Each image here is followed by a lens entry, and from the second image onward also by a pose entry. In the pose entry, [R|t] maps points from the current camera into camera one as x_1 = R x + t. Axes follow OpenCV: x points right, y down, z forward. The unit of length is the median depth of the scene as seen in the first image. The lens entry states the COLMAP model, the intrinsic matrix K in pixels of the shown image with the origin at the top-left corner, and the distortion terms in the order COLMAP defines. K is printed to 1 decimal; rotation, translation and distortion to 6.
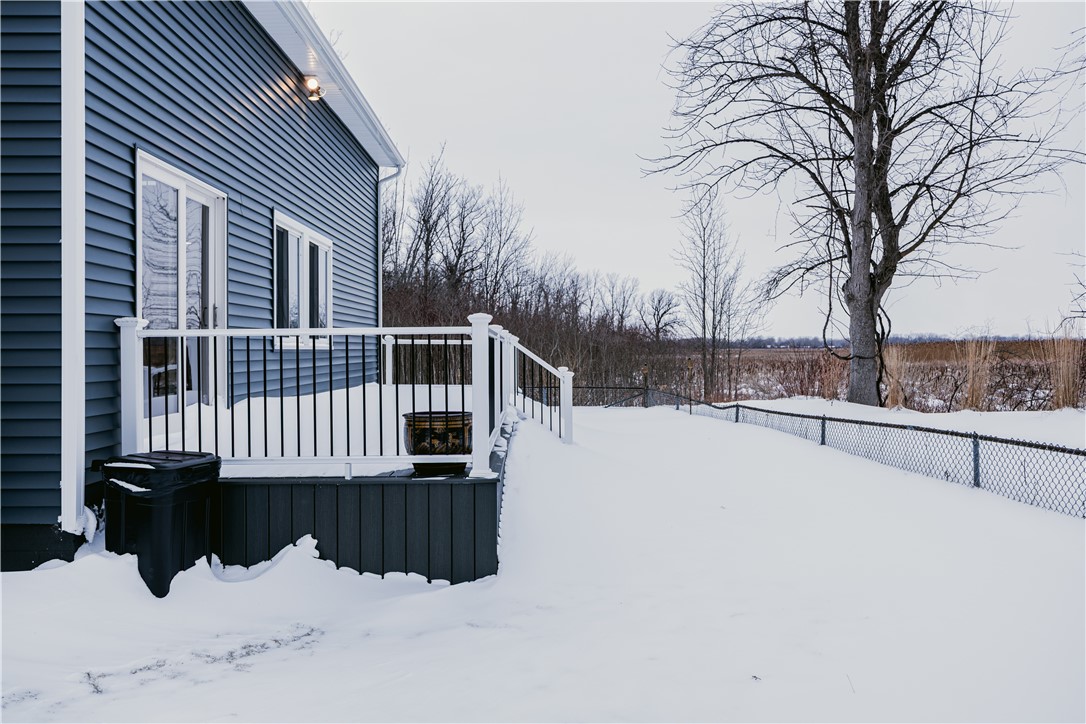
lens RADIAL K [[942.0, 0, 540.8], [0, 942.0, 360.8], [0, 0, 1]] dist [0.002574, -0.000218]
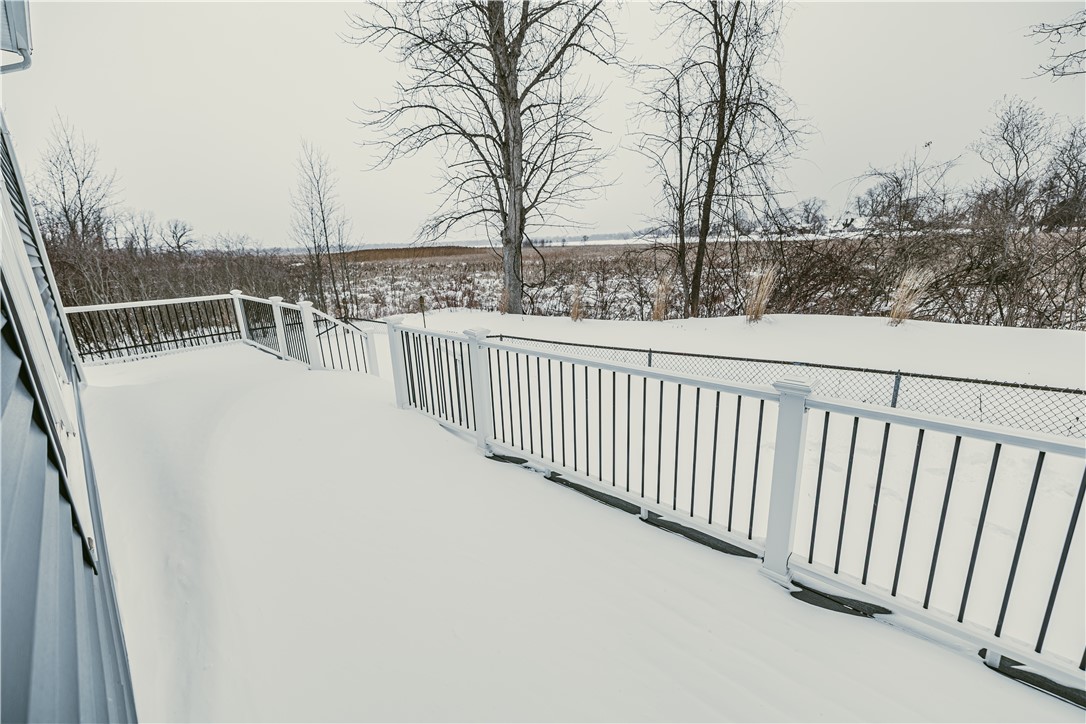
lens RADIAL K [[456.9, 0, 549.1], [0, 456.9, 358.5], [0, 0, 1]] dist [0.000252, 0.000458]
pose [[0.686424, -0.202583, 0.698414, -0.144145], [0.045506, 0.970497, 0.236779, -0.051506], [-0.725776, -0.130749, 0.675392, 0.427362]]
